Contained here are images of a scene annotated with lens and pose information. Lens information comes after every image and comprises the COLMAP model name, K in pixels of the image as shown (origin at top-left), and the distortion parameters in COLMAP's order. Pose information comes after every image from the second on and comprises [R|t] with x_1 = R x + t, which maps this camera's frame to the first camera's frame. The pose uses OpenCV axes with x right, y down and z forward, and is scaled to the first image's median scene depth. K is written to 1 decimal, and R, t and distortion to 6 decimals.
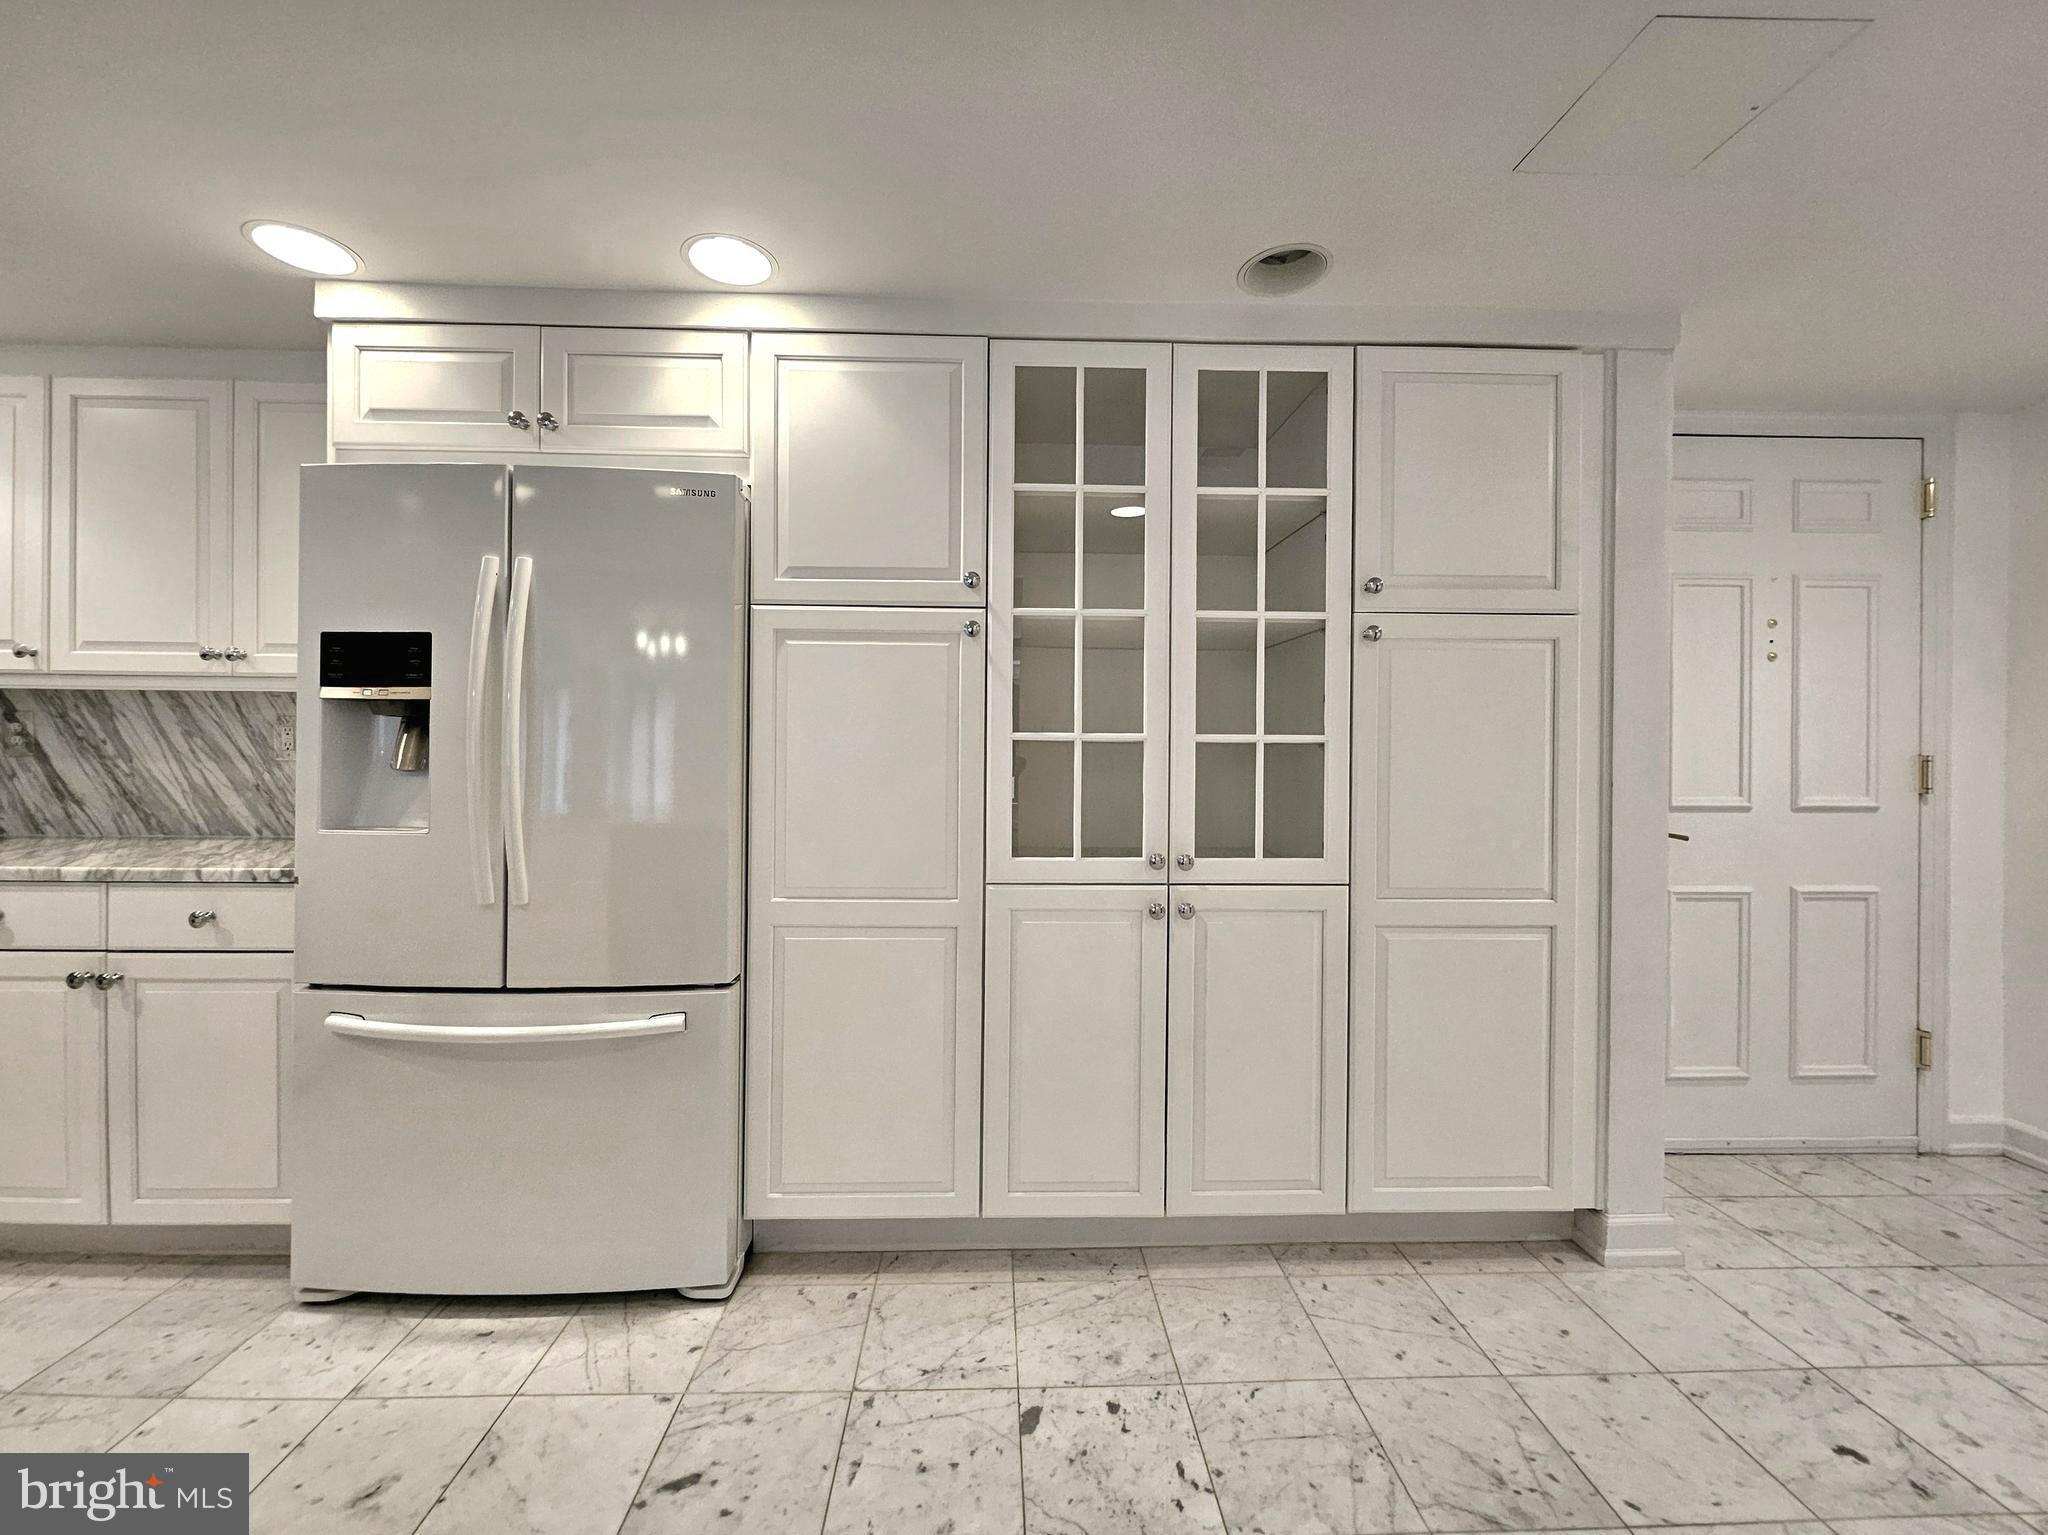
lens RADIAL K [[813.1, 0, 1027.0], [0, 813.1, 750.3], [0, 0, 1]] dist [0.001734, -0.000765]
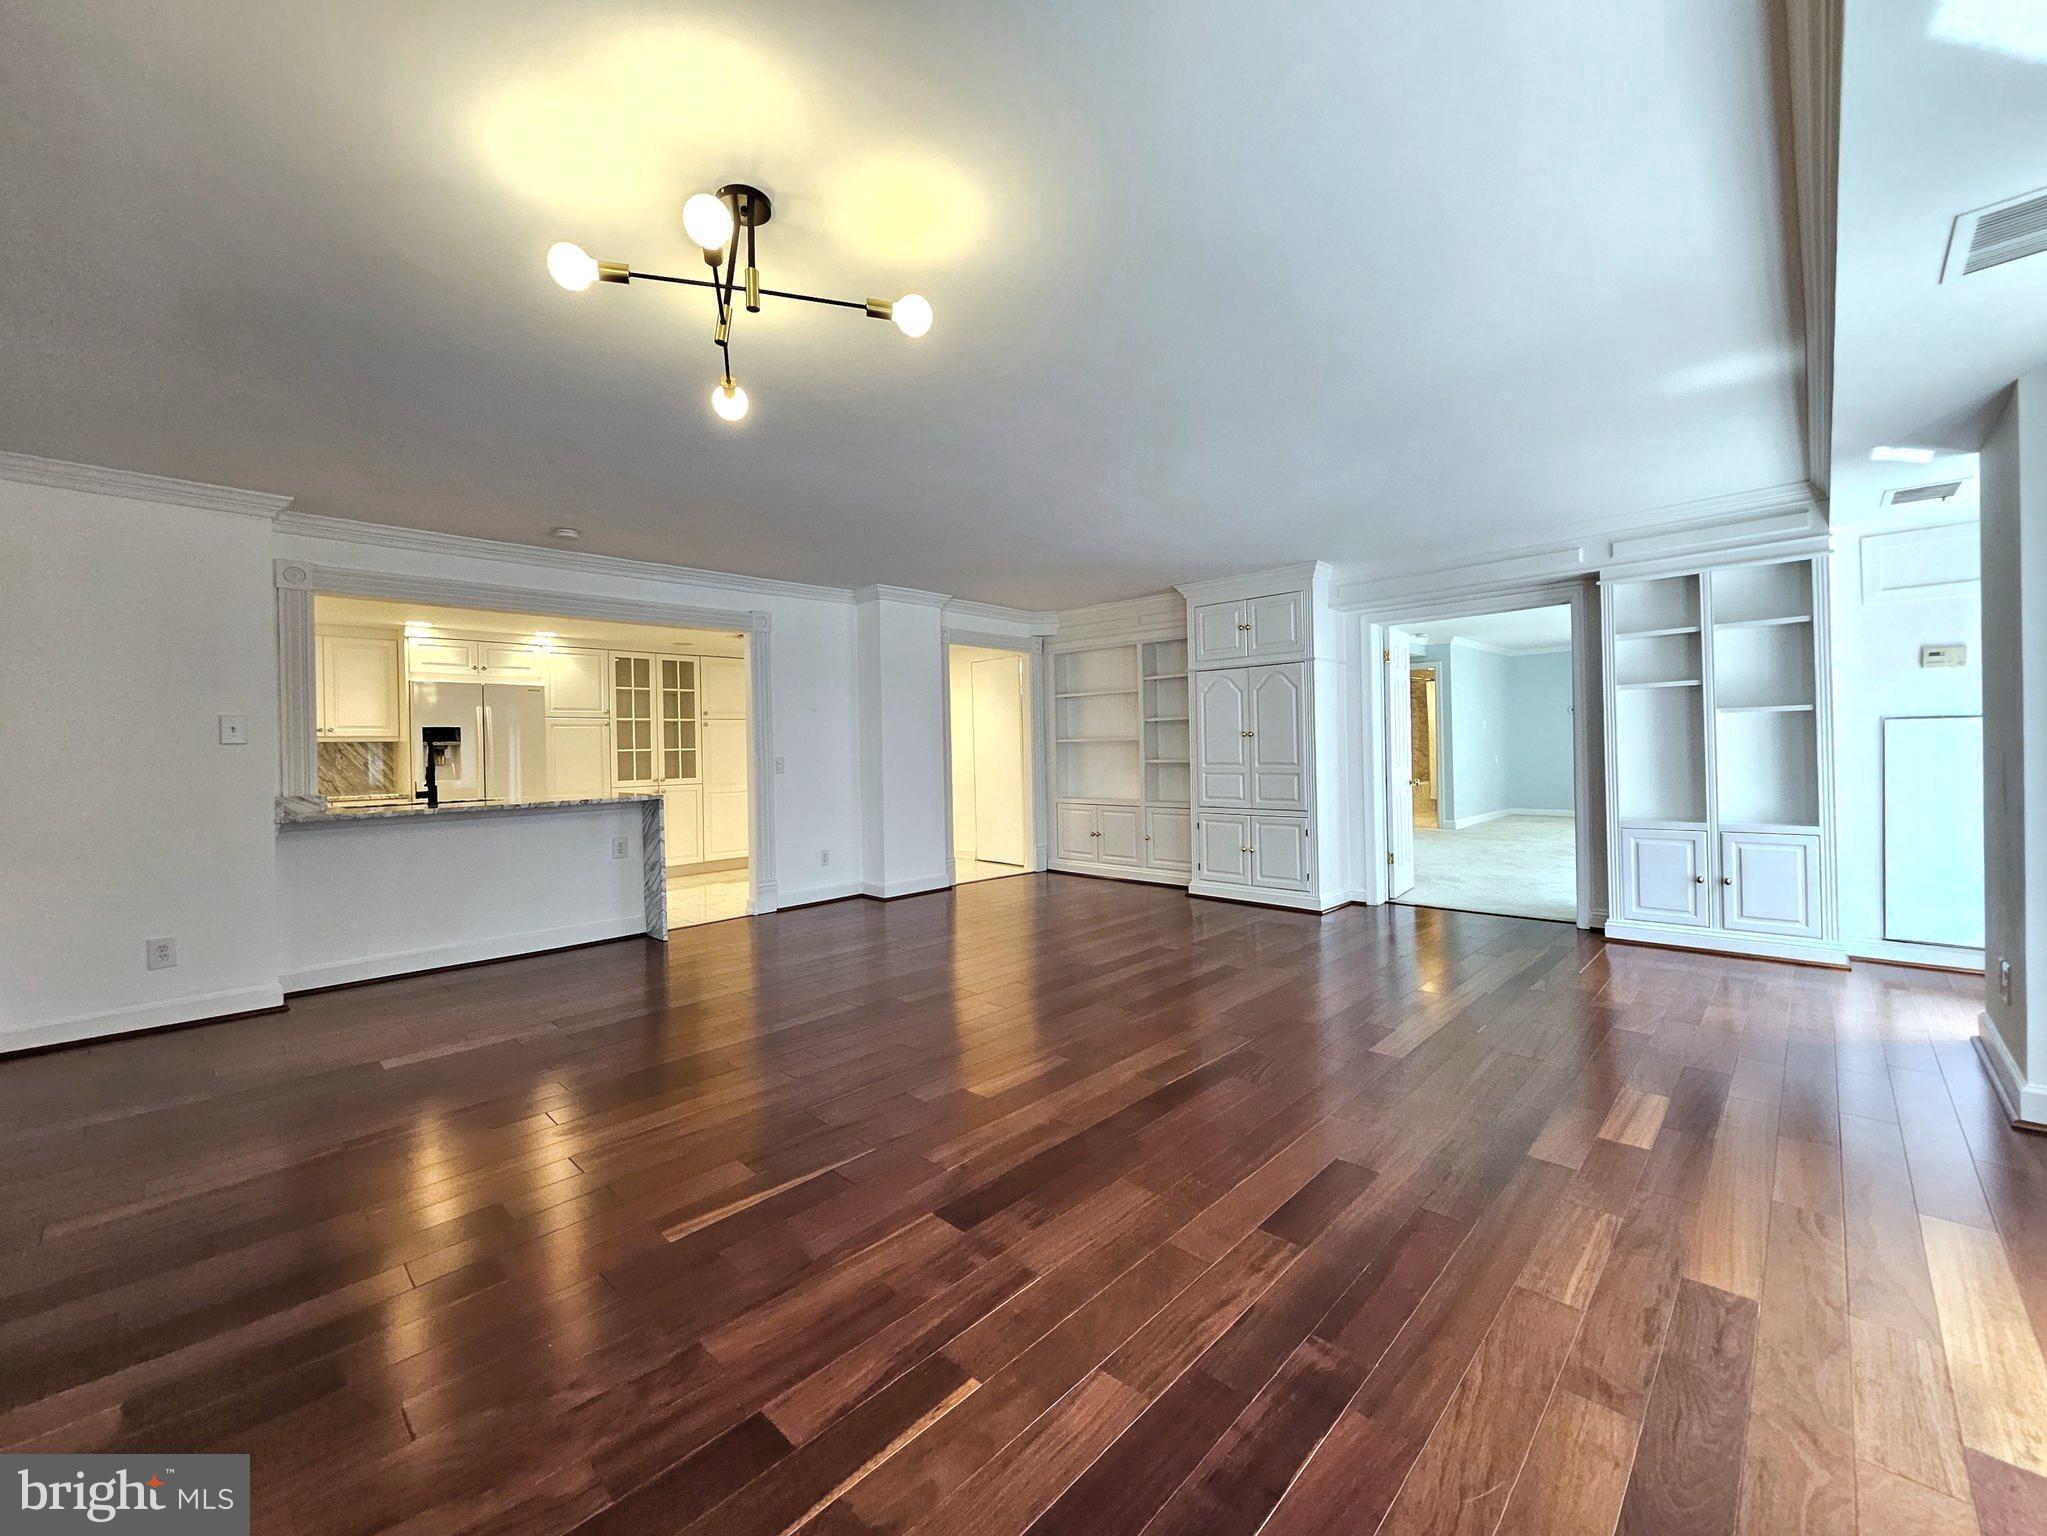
lens RADIAL K [[825.1, 0, 1014.2], [0, 825.1, 742.8], [0, 0, 1]] dist [0.019903, 0.000115]
pose [[0.714865, -0.023063, 0.698882, -1.452101], [0.031722, 0.999497, 0.000535, 0.004075], [-0.698542, 0.021788, 0.715237, -3.226847]]
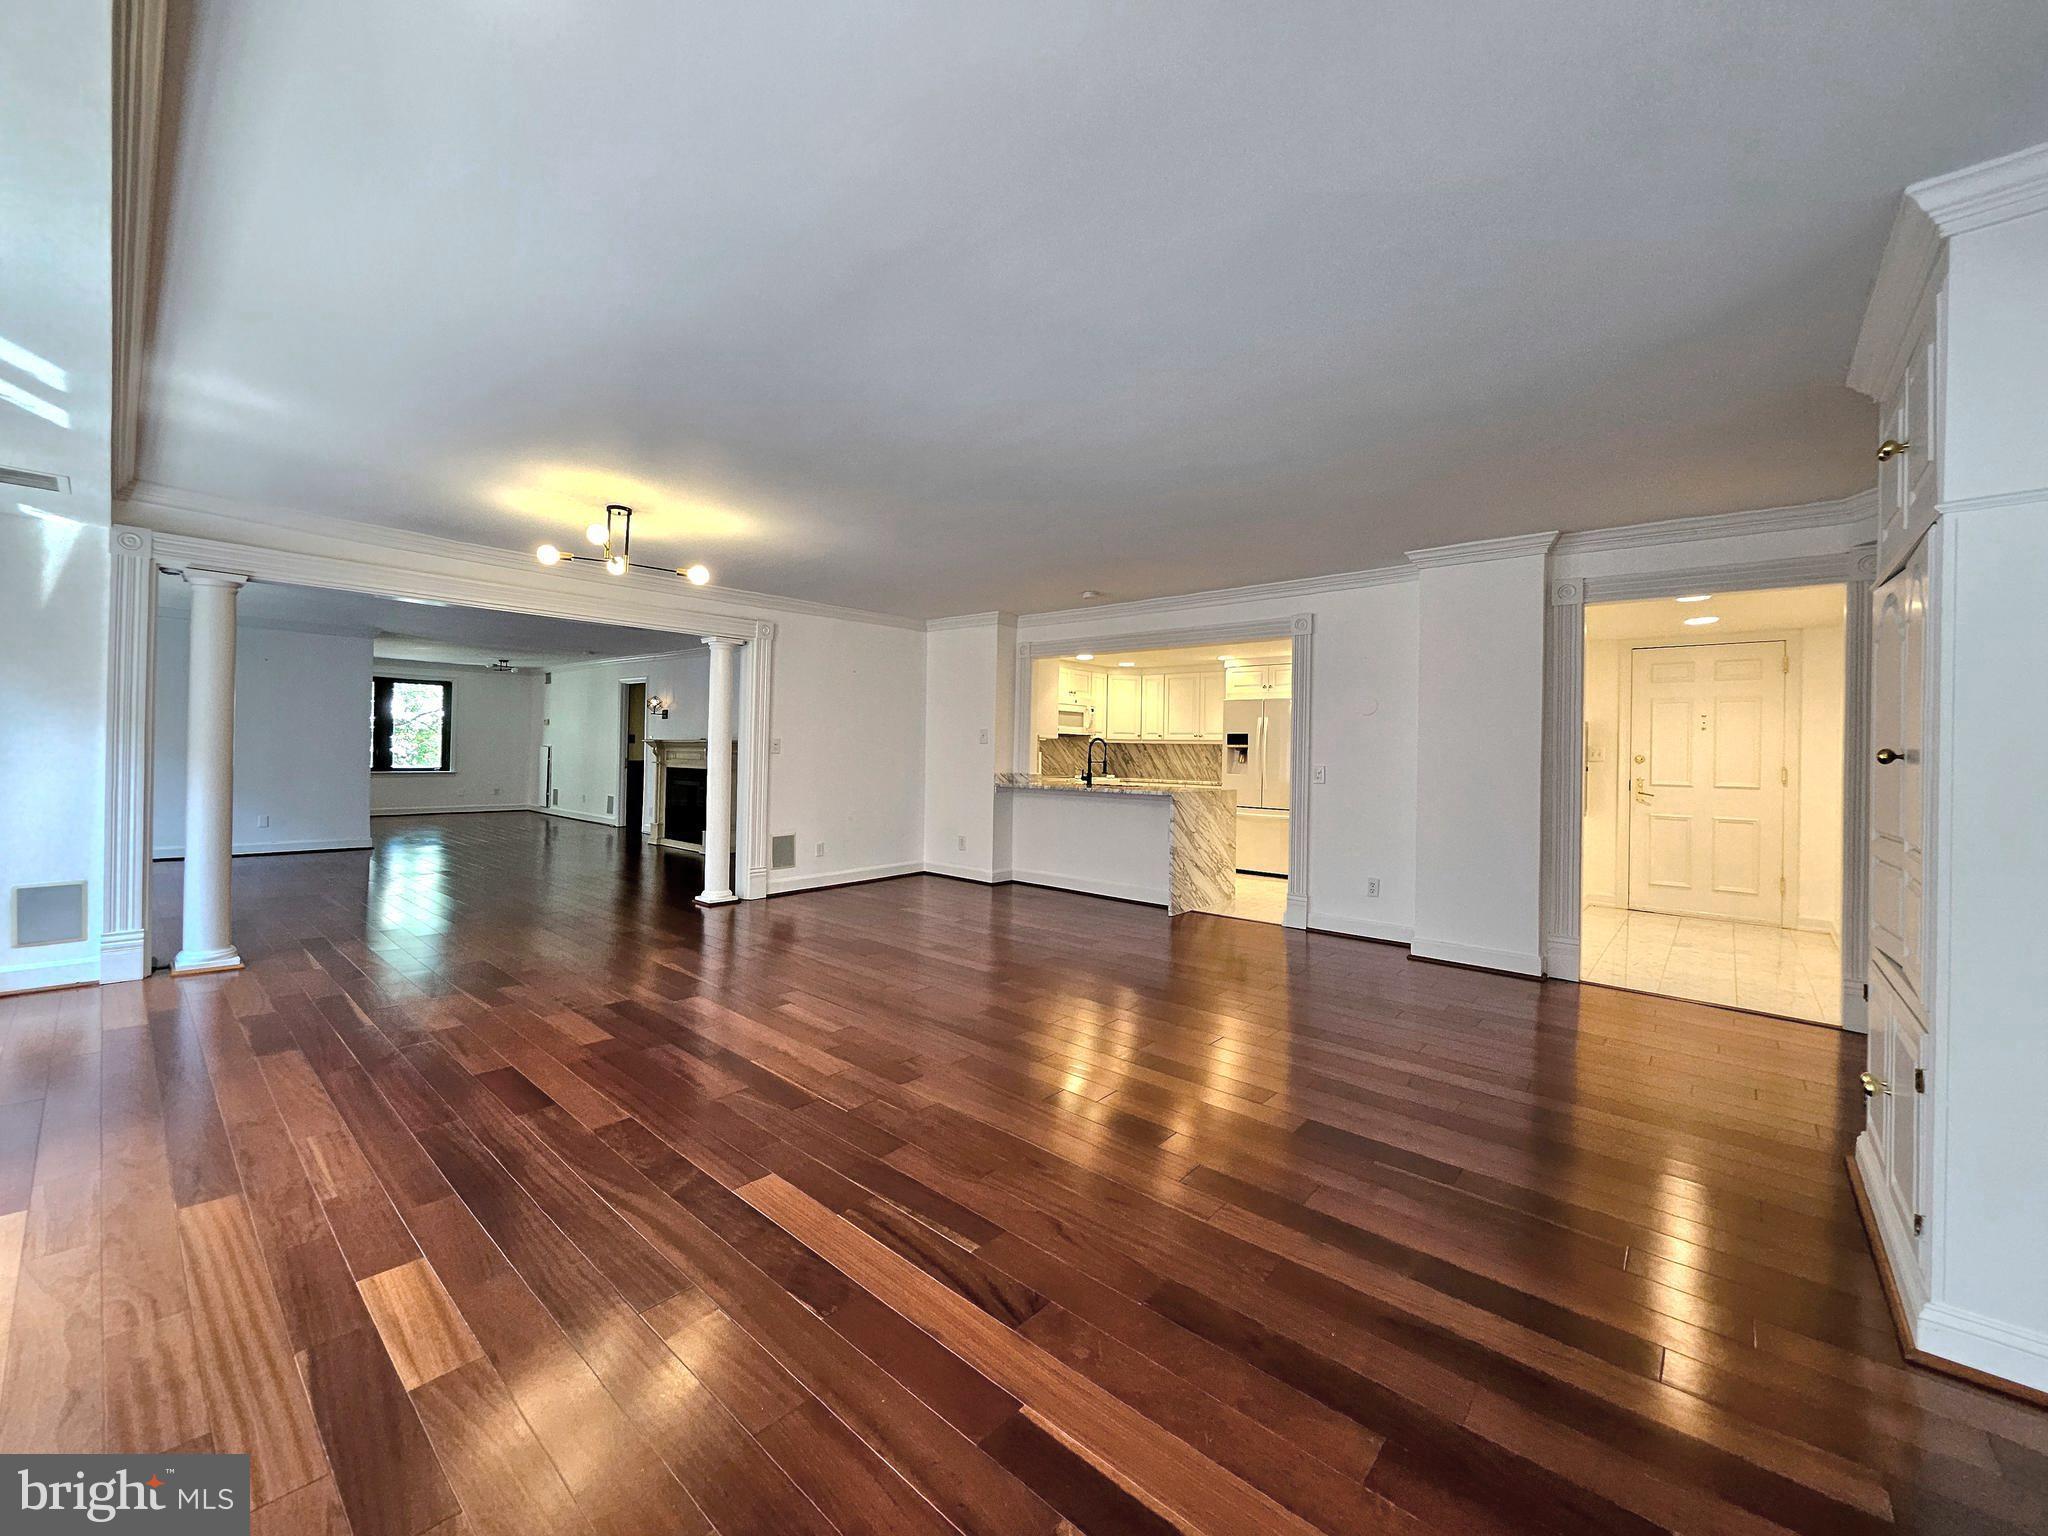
lens RADIAL K [[813.1, 0, 1027.0], [0, 813.1, 750.8], [0, 0, 1]] dist [0.001734, -0.000765]
pose [[0.732311, 0.004176, -0.680957, 1.466896], [-0.014712, 0.999845, -0.009690, 0.020894], [0.680811, 0.017114, 0.732259, -3.151916]]
